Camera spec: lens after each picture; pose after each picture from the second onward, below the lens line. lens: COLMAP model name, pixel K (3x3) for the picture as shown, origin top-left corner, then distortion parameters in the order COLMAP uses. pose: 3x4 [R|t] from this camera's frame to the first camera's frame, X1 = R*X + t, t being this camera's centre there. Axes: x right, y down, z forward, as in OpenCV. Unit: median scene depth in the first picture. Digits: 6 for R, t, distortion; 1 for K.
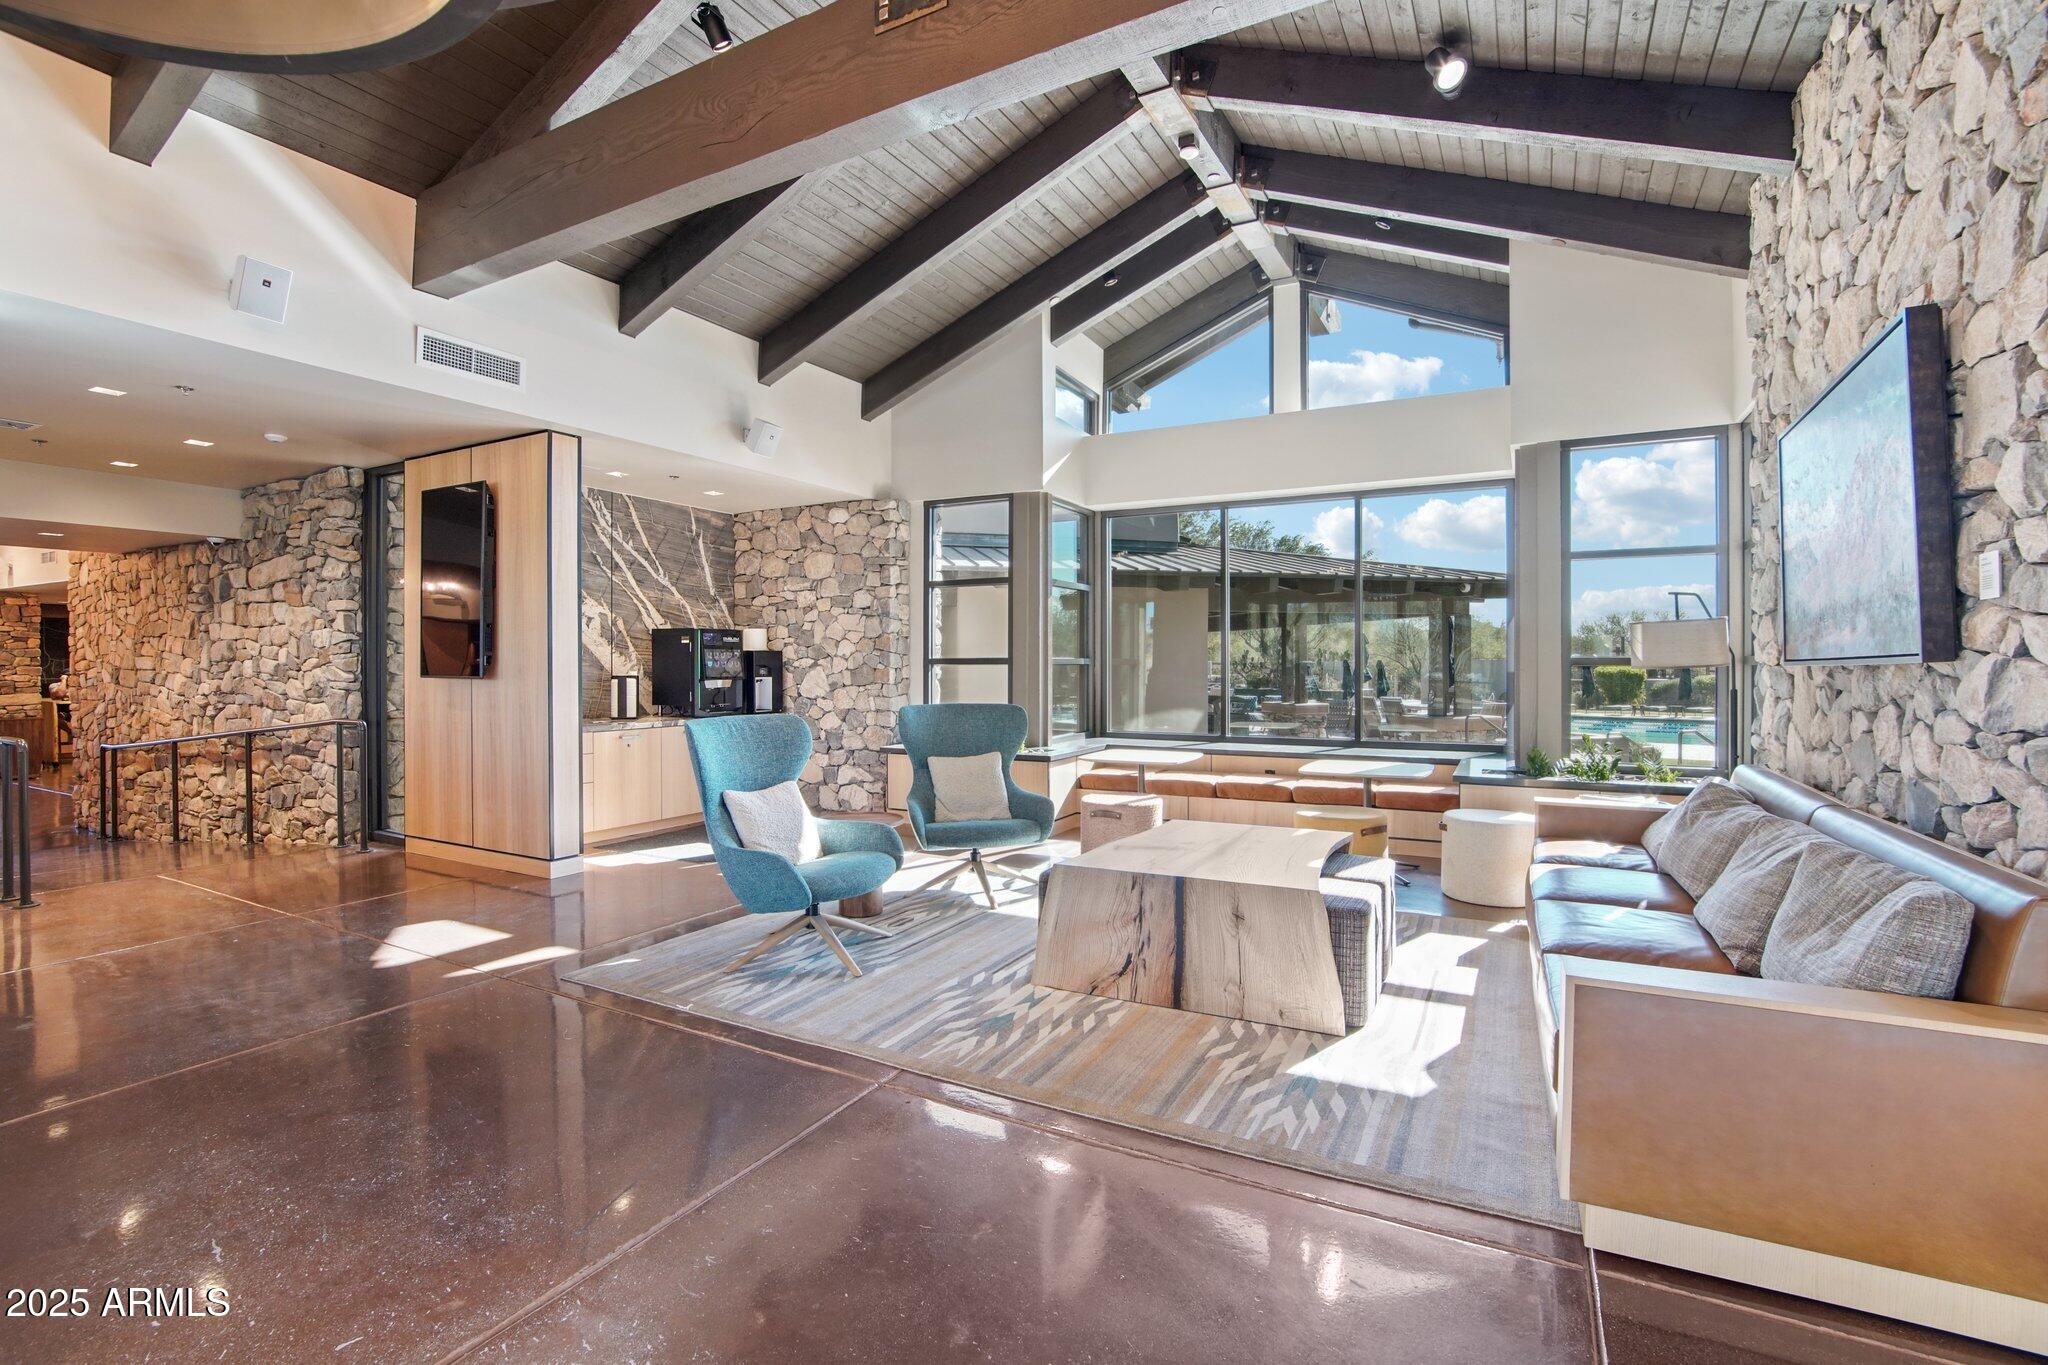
lens RADIAL K [[927.1, 0, 1005.2], [0, 927.1, 677.5], [0, 0, 1]] dist [-0.002454, -0.000155]
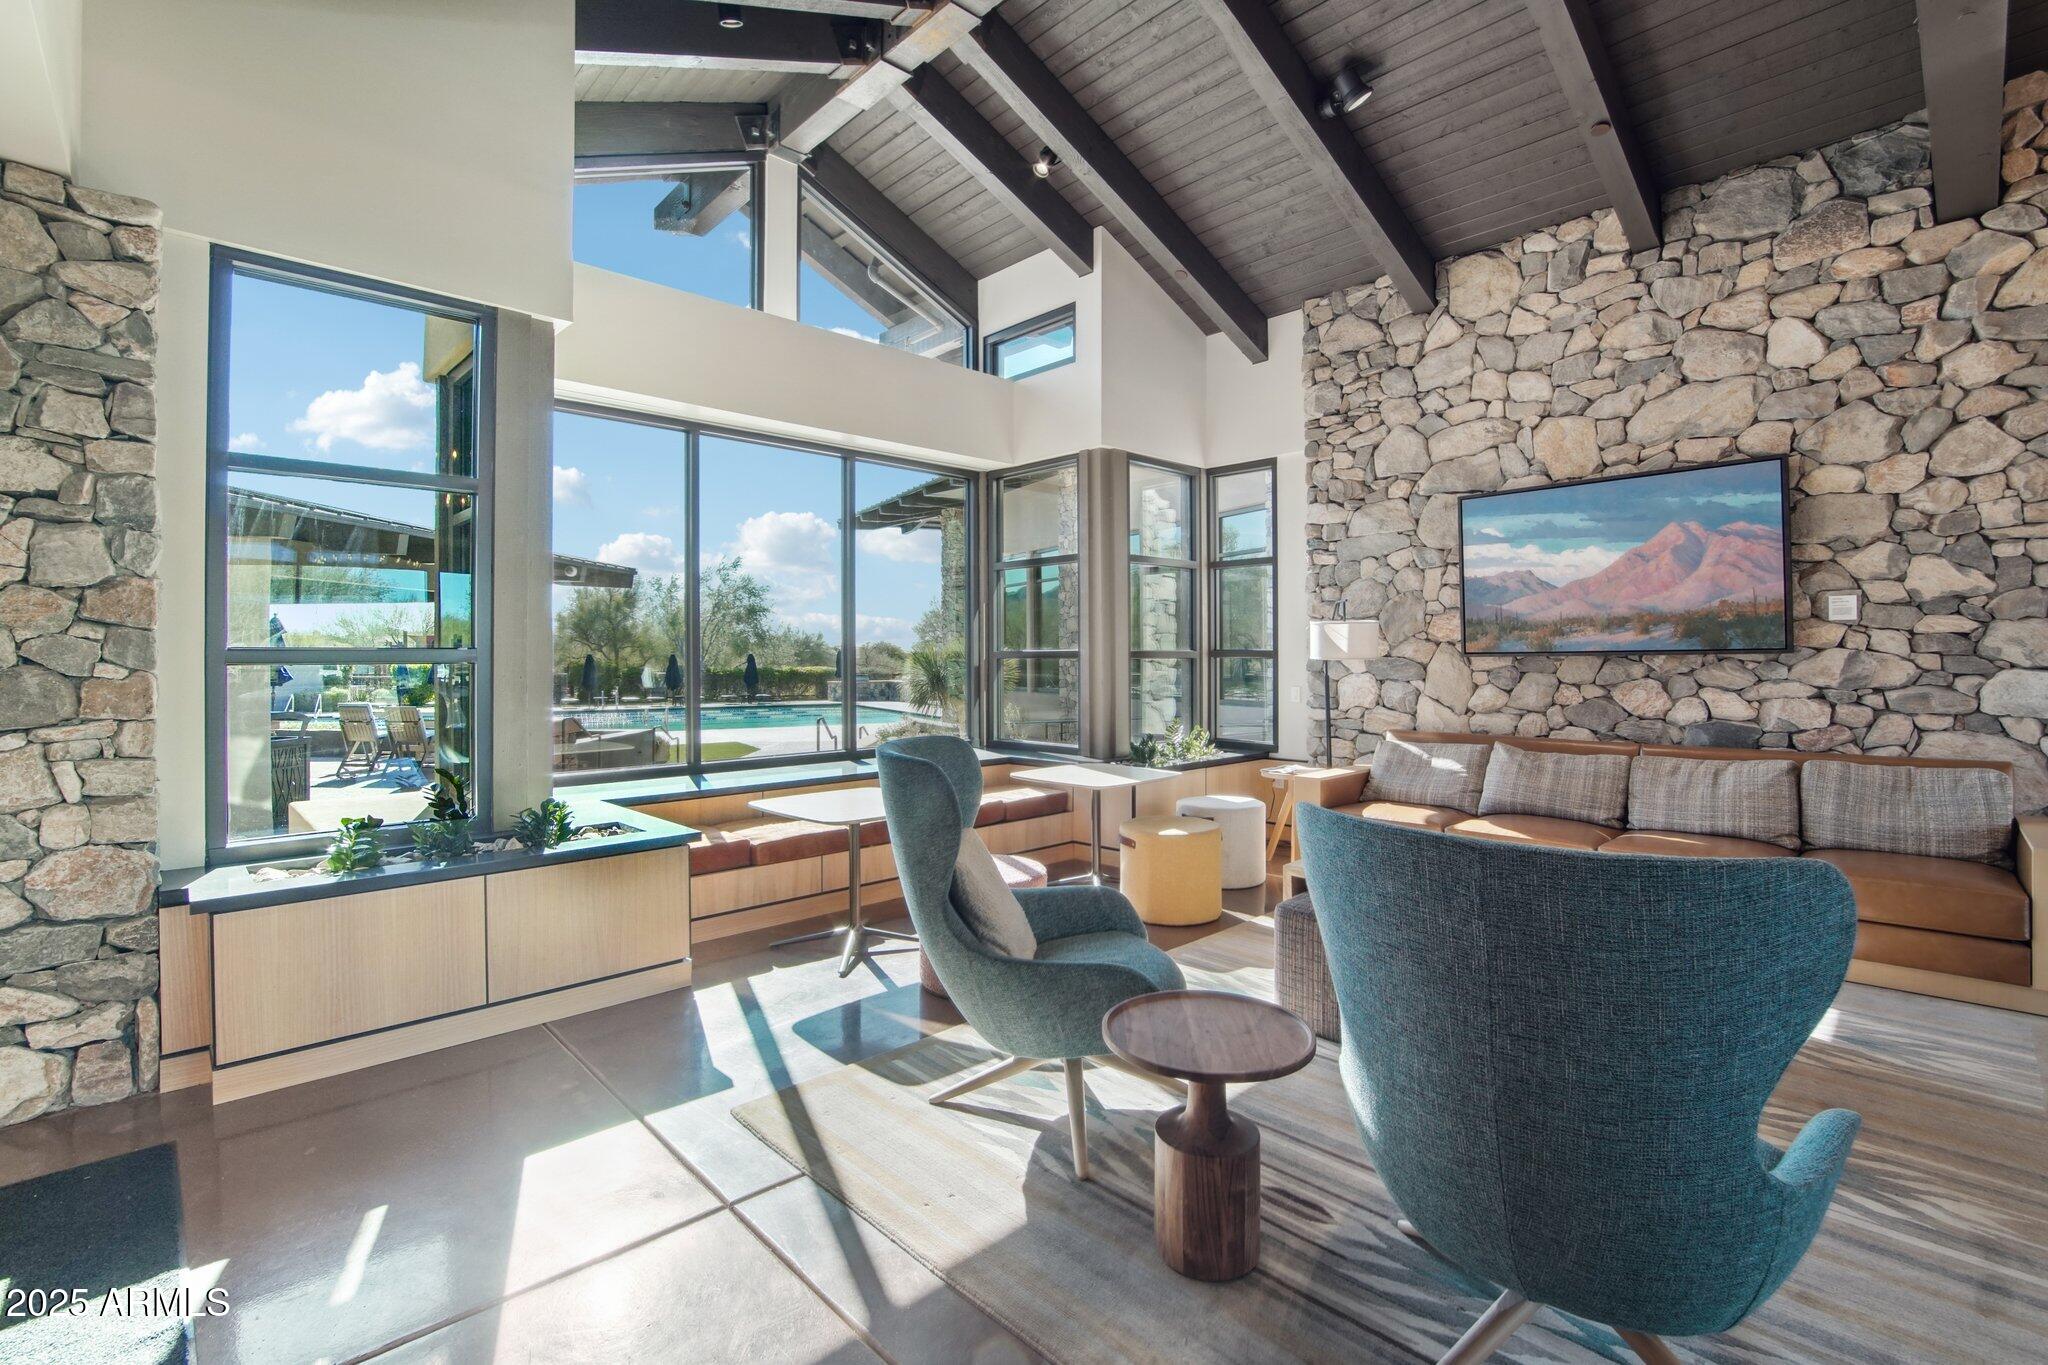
lens RADIAL K [[927.1, 0, 1005.2], [0, 927.1, 677.5], [0, 0, 1]] dist [-0.002454, -0.000155]
pose [[0.309247, -0.021590, 0.950737, -0.367536], [0.019739, 0.999673, 0.016281, -0.008385], [-0.950777, 0.013732, 0.309572, 0.590573]]
